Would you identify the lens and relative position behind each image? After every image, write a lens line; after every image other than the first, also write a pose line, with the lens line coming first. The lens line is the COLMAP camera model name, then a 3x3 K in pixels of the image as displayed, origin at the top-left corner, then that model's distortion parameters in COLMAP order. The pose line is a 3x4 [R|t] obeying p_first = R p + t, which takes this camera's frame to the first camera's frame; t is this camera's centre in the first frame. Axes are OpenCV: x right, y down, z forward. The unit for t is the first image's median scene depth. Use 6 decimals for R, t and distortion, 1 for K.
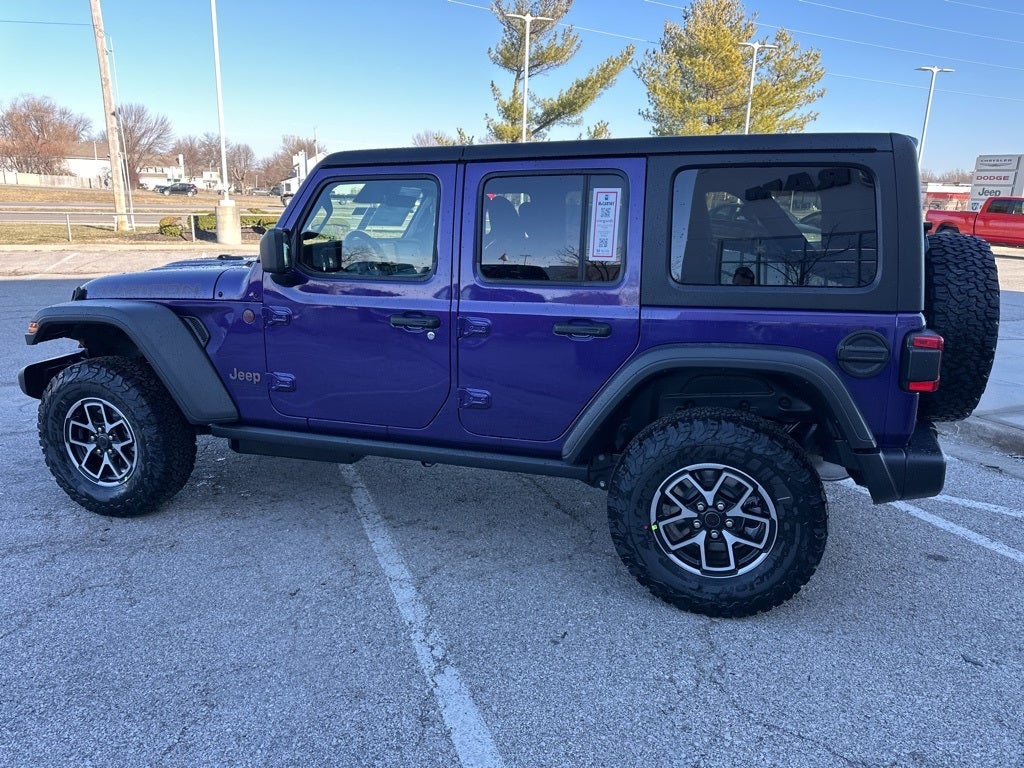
lens RADIAL K [[718.4, 0, 510.5], [0, 718.4, 388.3], [0, 0, 1]] dist [0.036255, -0.040577]
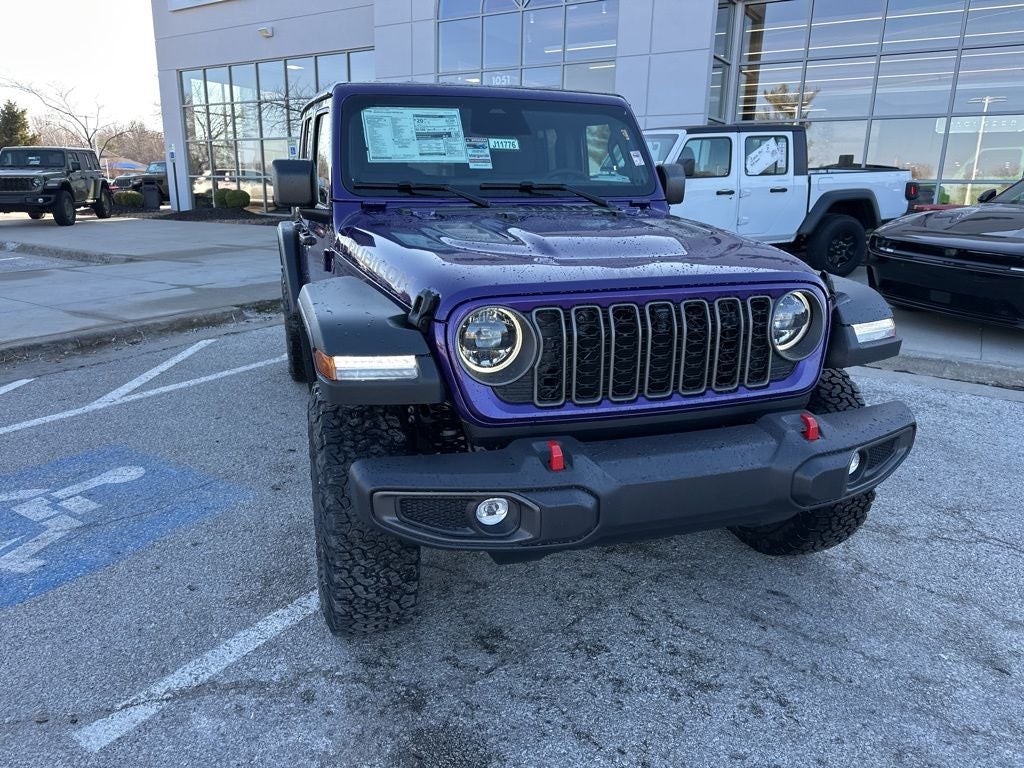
lens RADIAL K [[715.2, 0, 510.5], [0, 715.2, 387.4], [0, 0, 1]] dist [0.057005, -0.067332]
pose [[-0.590206, -0.247180, 0.768478, -1.131859], [0.175689, 0.889816, 0.421141, -0.426159], [-0.787902, 0.383574, -0.481748, 1.865130]]
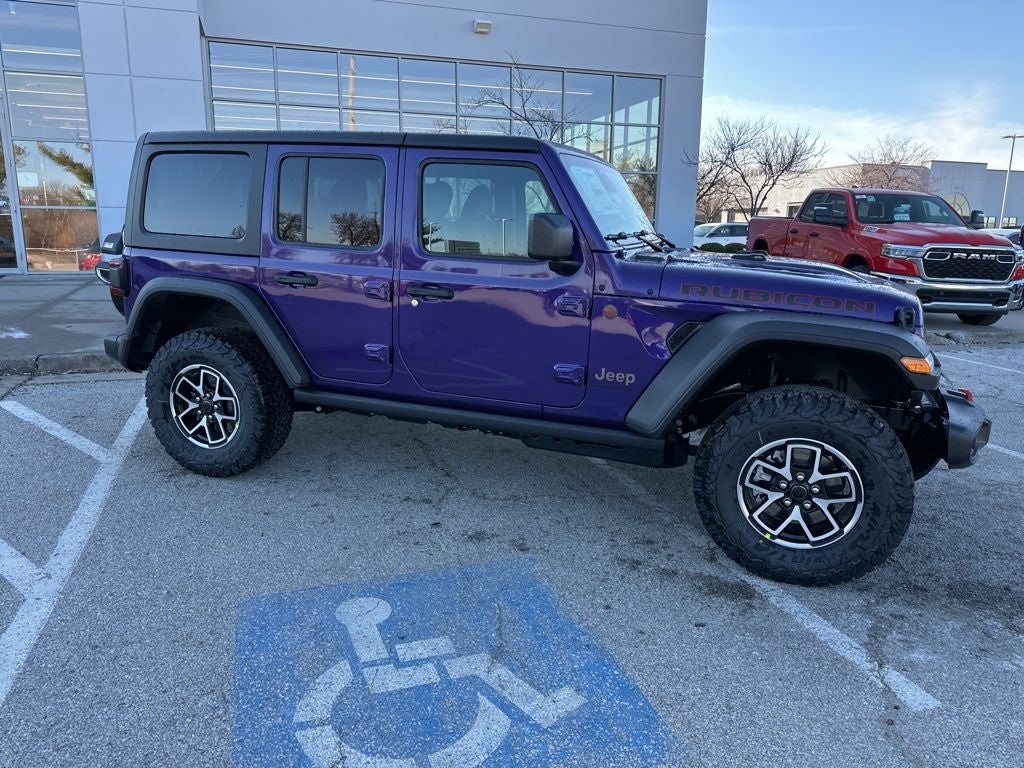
lens RADIAL K [[712.8, 0, 510.8], [0, 712.8, 379.9], [0, 0, 1]] dist [0.055653, -0.071065]
pose [[-0.998371, -0.047307, 0.031911, -0.142702], [-0.027791, 0.891506, 0.452155, -0.572155], [-0.049839, 0.450531, -0.891368, 2.471603]]
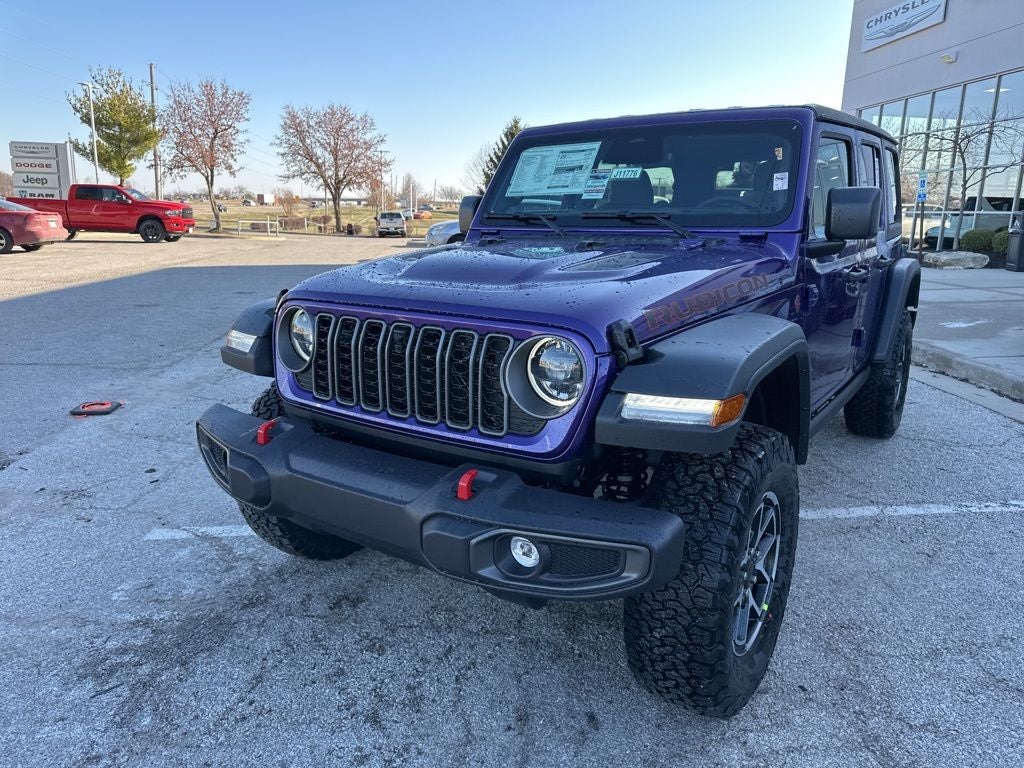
lens RADIAL K [[718.0, 0, 511.2], [0, 718.0, 378.6], [0, 0, 1]] dist [0.085649, -0.120291]
pose [[0.287222, -0.232186, 0.929297, -1.294039], [0.234118, 0.957768, 0.166939, -0.240507], [-0.928812, 0.169617, 0.329451, 1.125404]]
